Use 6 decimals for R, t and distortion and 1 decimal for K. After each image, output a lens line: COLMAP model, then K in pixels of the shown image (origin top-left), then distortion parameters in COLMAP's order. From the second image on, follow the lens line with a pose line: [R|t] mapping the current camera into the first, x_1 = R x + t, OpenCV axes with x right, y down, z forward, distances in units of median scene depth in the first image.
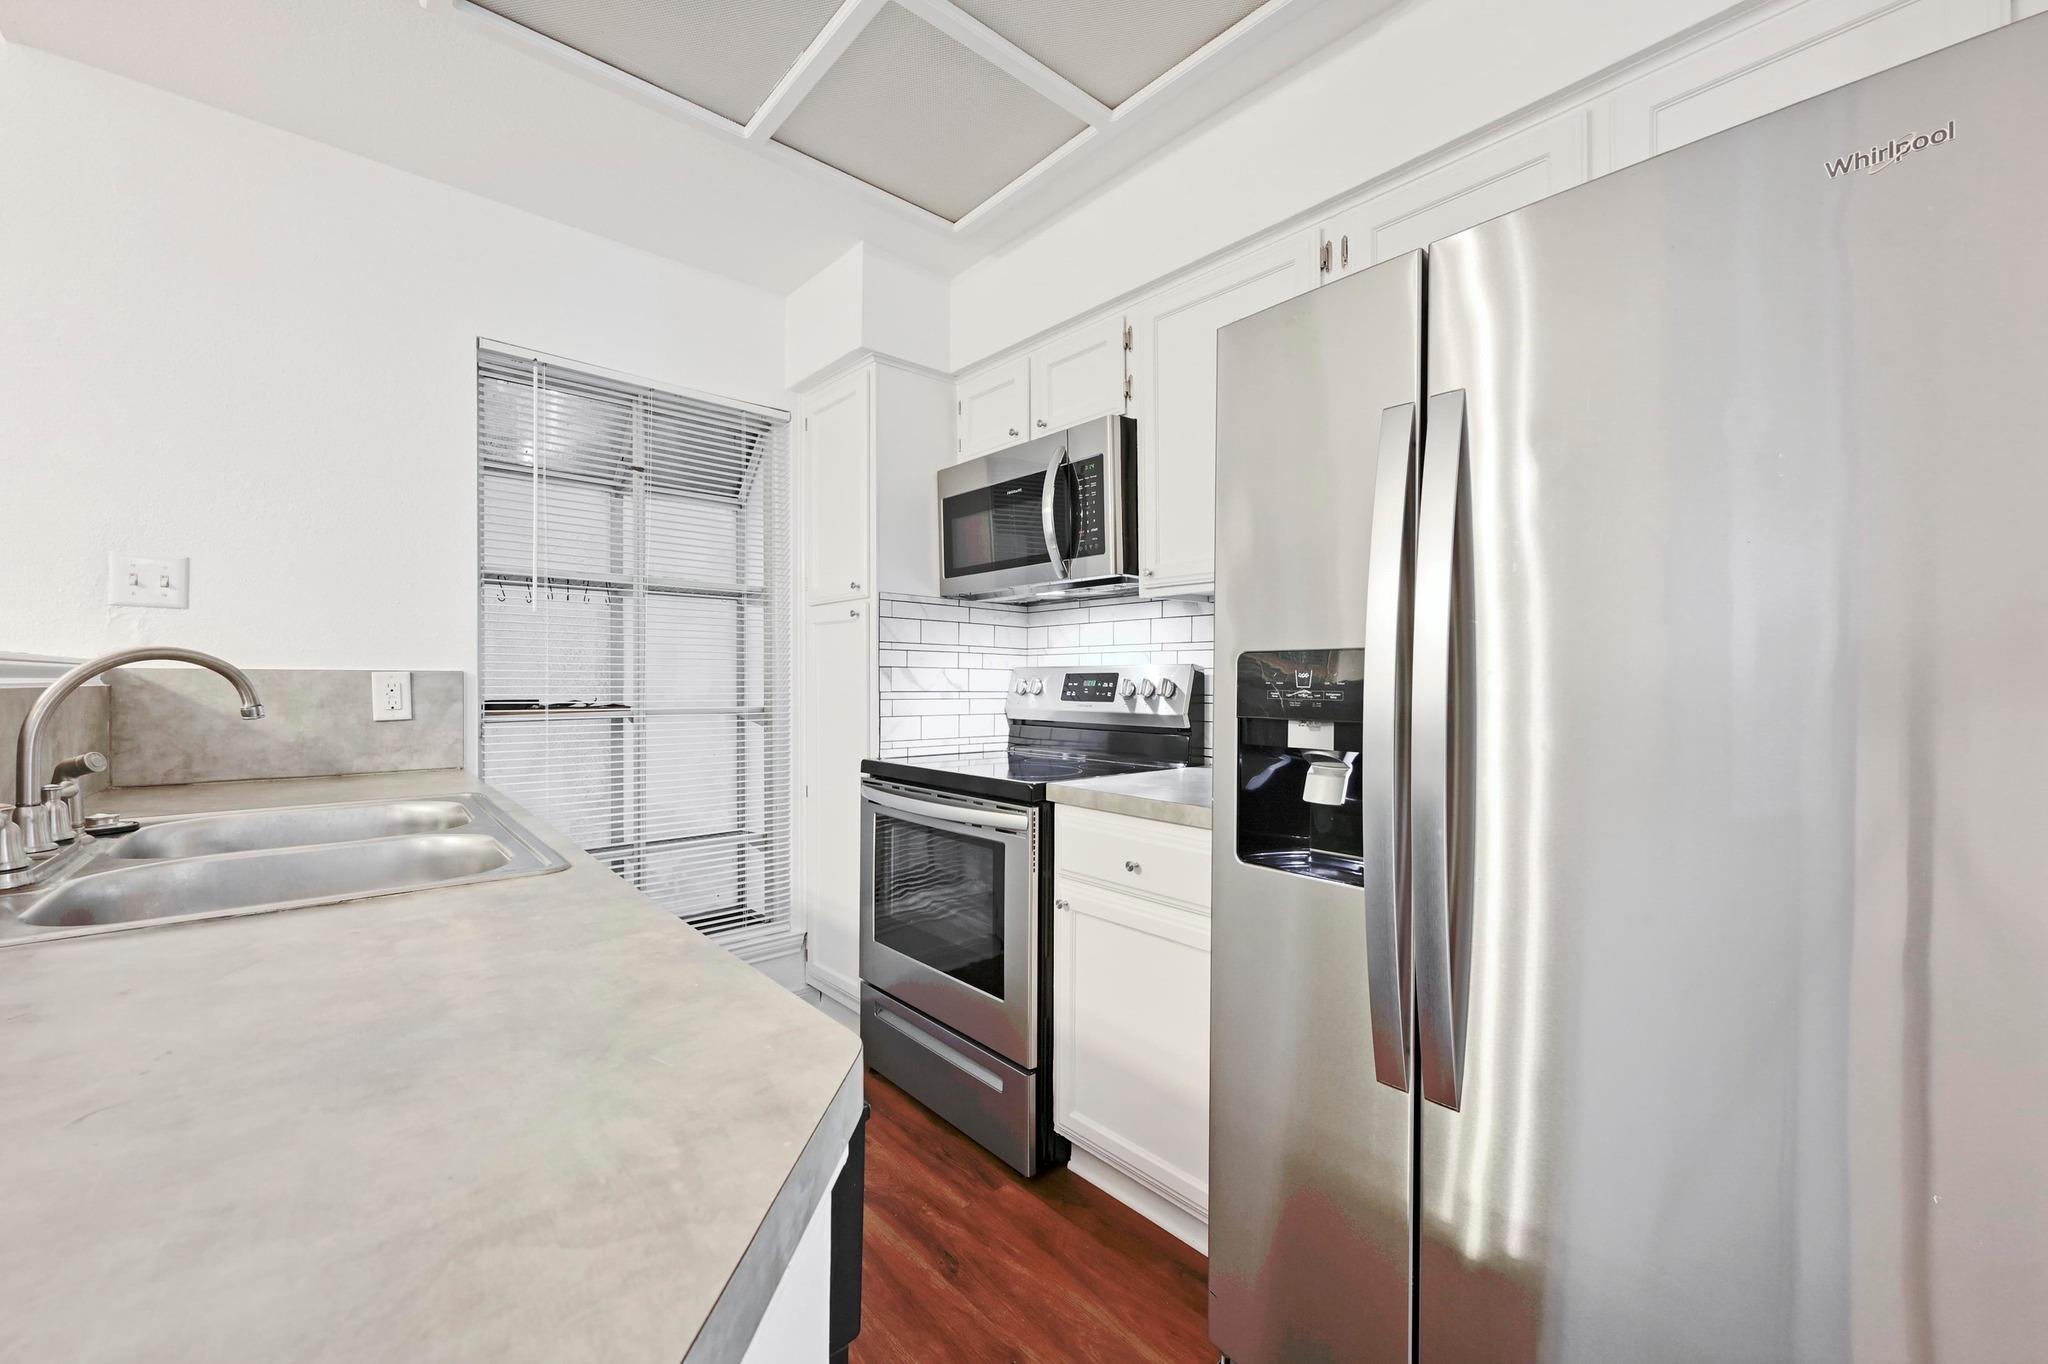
lens RADIAL K [[810.9, 0, 1049.1], [0, 810.9, 688.7], [0, 0, 1]] dist [0.000954, 0.000315]
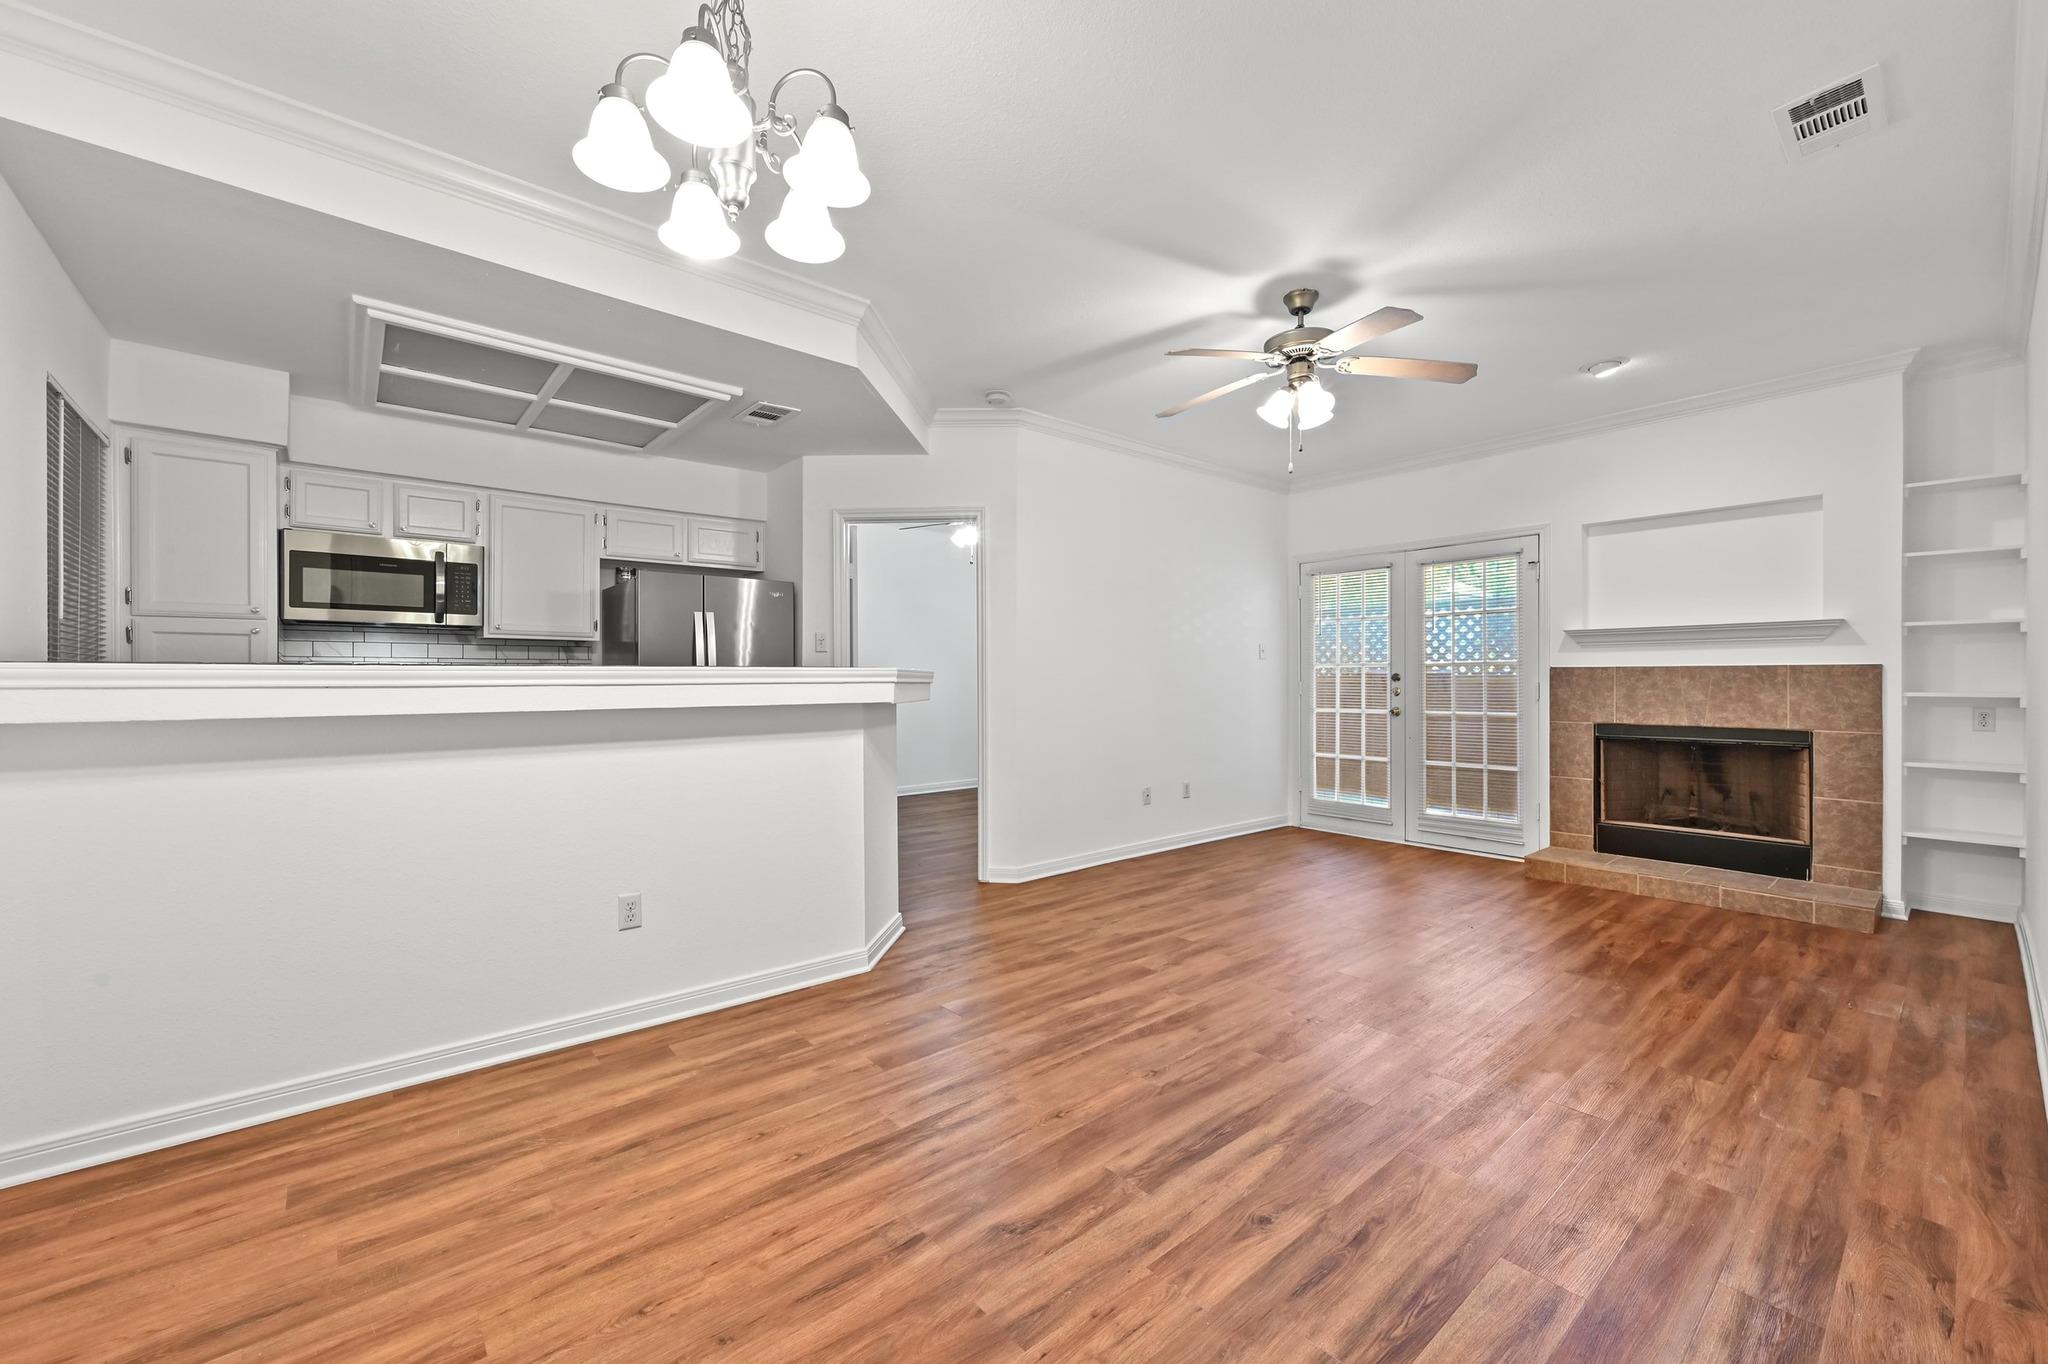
lens RADIAL K [[810.9, 0, 1031.0], [0, 810.9, 674.3], [0, 0, 1]] dist [0.000954, 0.000315]
pose [[0.042512, 0.009880, 0.999047, -1.624845], [0.014991, 0.999832, -0.010525, 0.015971], [-0.998983, 0.015425, 0.042357, -0.381904]]
